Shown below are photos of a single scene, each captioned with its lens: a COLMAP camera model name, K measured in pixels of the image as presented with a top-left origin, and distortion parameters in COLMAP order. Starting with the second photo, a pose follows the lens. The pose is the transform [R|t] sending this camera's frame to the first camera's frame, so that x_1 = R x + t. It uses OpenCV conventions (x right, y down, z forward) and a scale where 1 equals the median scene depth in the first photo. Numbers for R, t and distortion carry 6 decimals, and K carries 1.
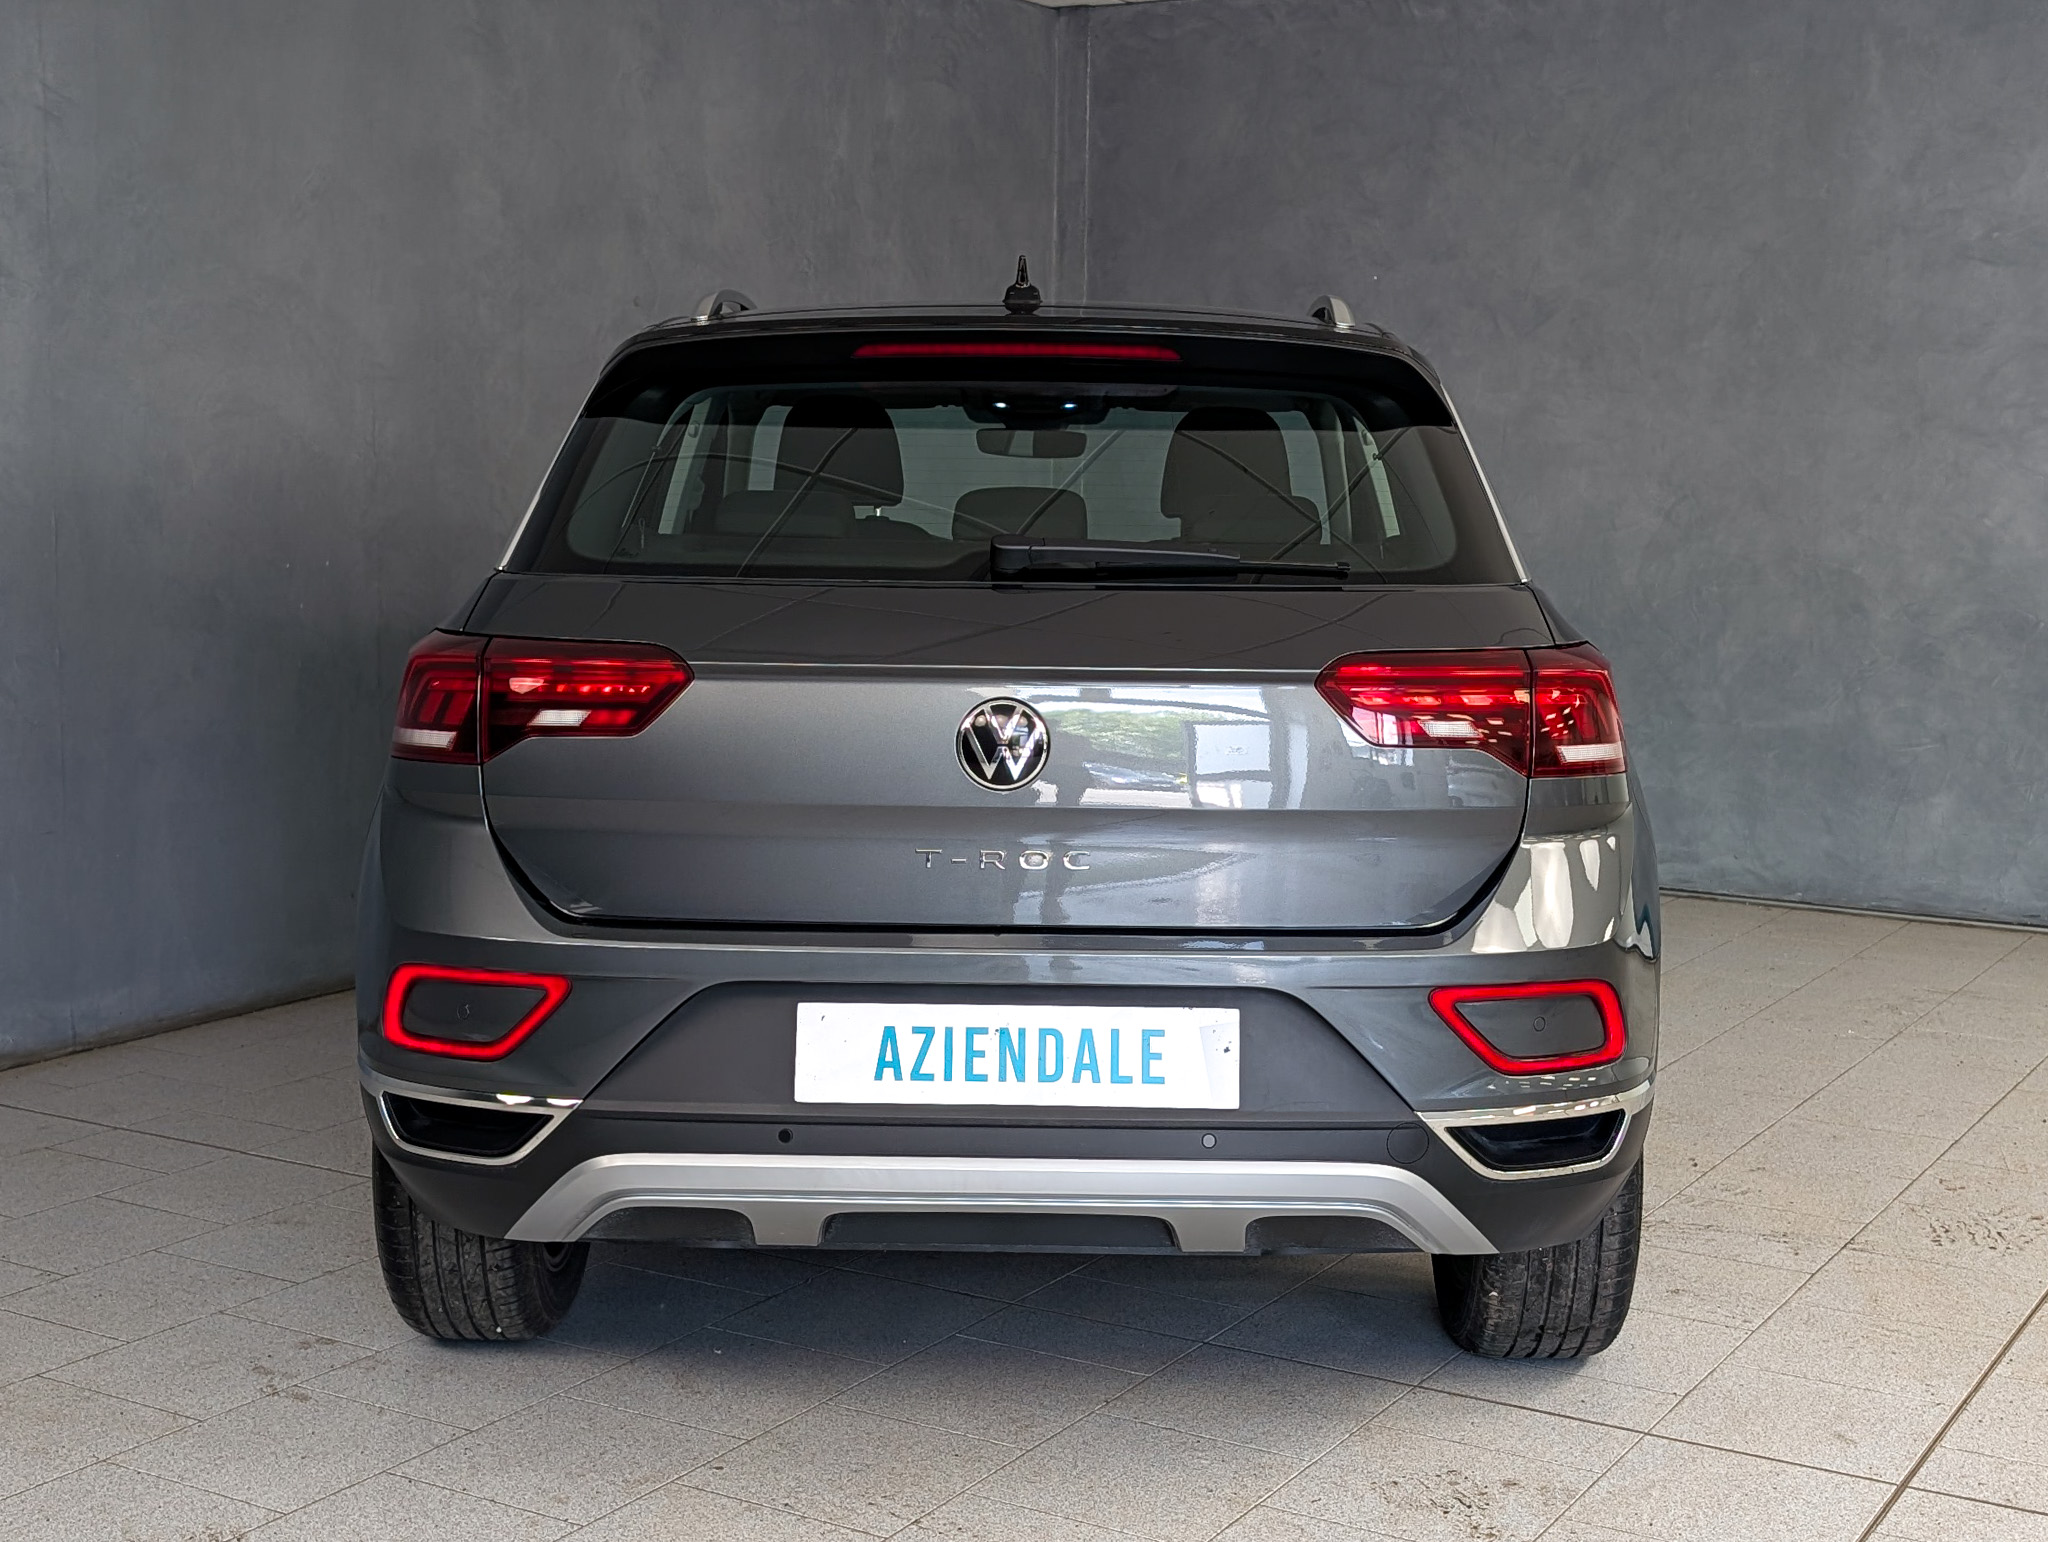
lens RADIAL K [[1776.3, 0, 982.8], [0, 1776.3, 705.7], [0, 0, 1]] dist [0.074104, -0.102496]
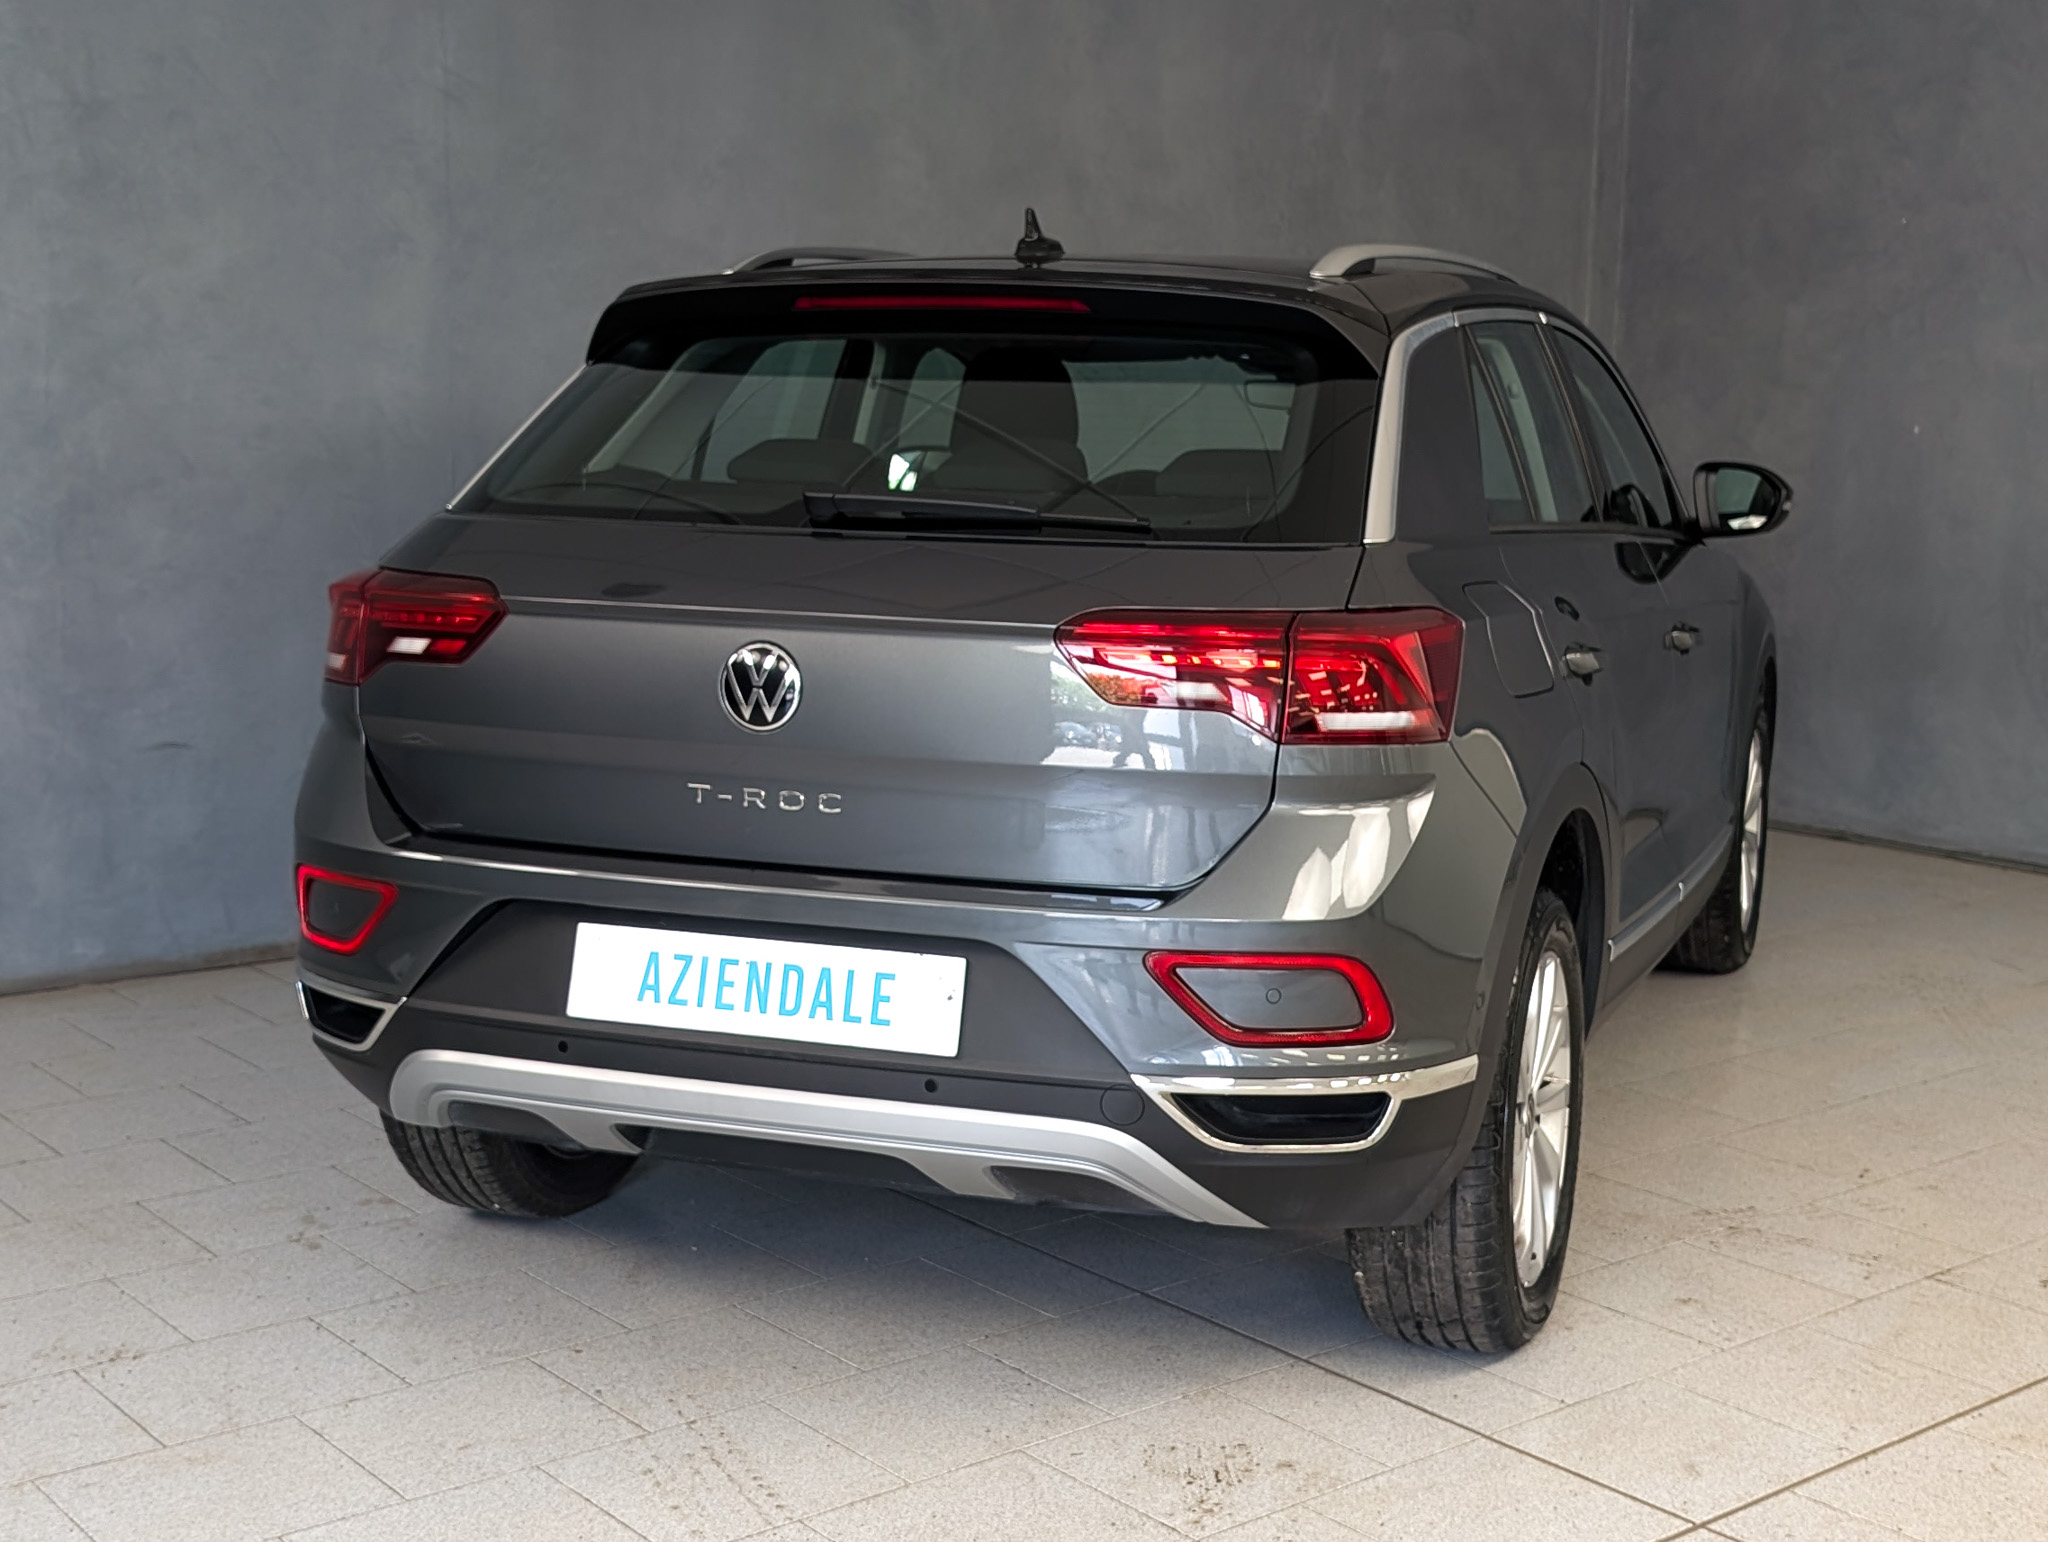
lens RADIAL K [[1760.2, 0, 1338.6], [0, 1760.2, 709.1], [0, 0, 1]] dist [0.078161, -0.059311]
pose [[0.971543, 0.044179, -0.232709, 0.464516], [-0.037780, 0.998777, 0.031889, -0.008548], [0.233833, -0.022189, 0.972024, 0.065498]]
